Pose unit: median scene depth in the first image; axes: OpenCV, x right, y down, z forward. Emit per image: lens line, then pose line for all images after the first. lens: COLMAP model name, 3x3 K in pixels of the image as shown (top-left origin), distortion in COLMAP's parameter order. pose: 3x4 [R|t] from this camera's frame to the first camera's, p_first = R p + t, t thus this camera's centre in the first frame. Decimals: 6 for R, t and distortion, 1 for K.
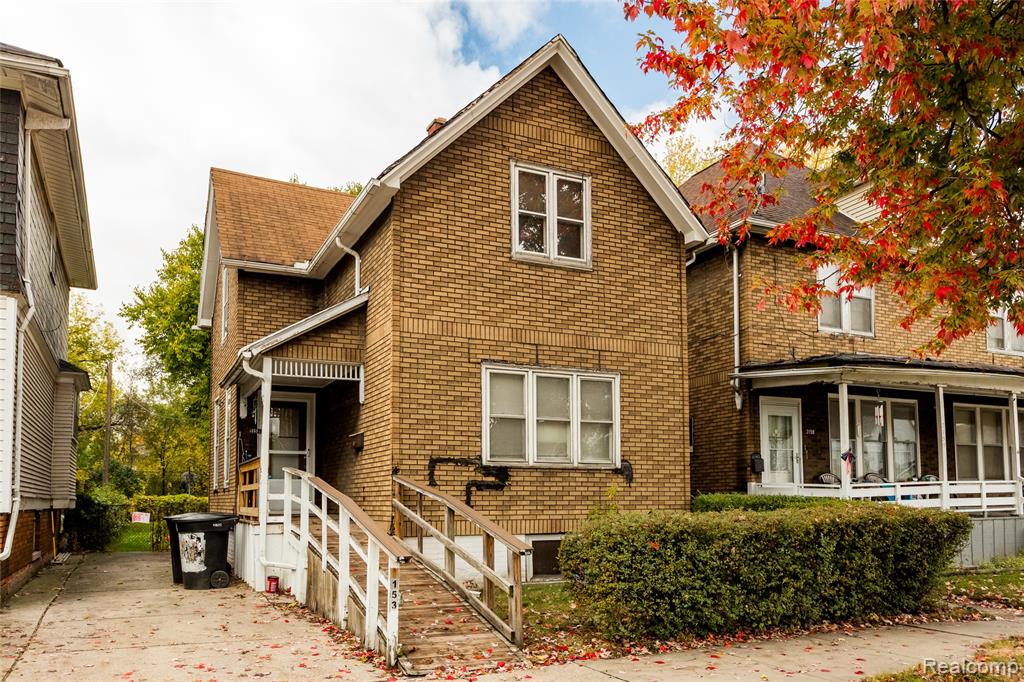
lens RADIAL K [[770.4, 0, 508.0], [0, 770.4, 455.2], [0, 0, 1]] dist [-0.000759, 0.003510]
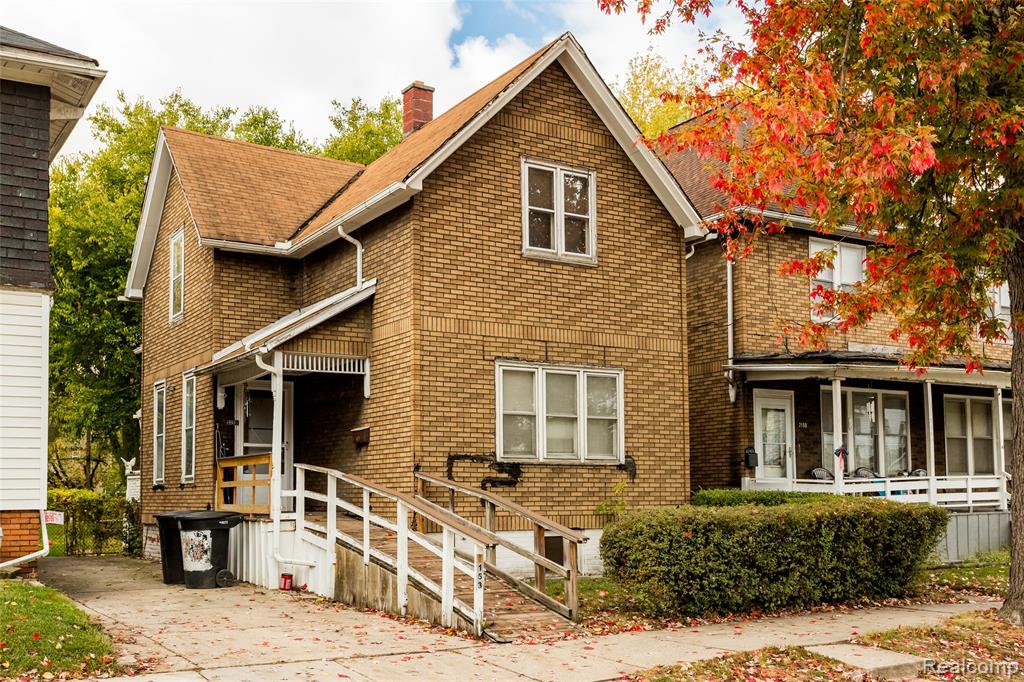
lens RADIAL K [[1042.0, 0, 513.7], [0, 1042.0, 428.5], [0, 0, 1]] dist [-0.000404, -0.010734]
pose [[0.992937, 0.005851, 0.118494, -0.165048], [-0.005142, 0.999967, -0.006283, -0.021236], [-0.118527, 0.005629, 0.992935, -0.343849]]
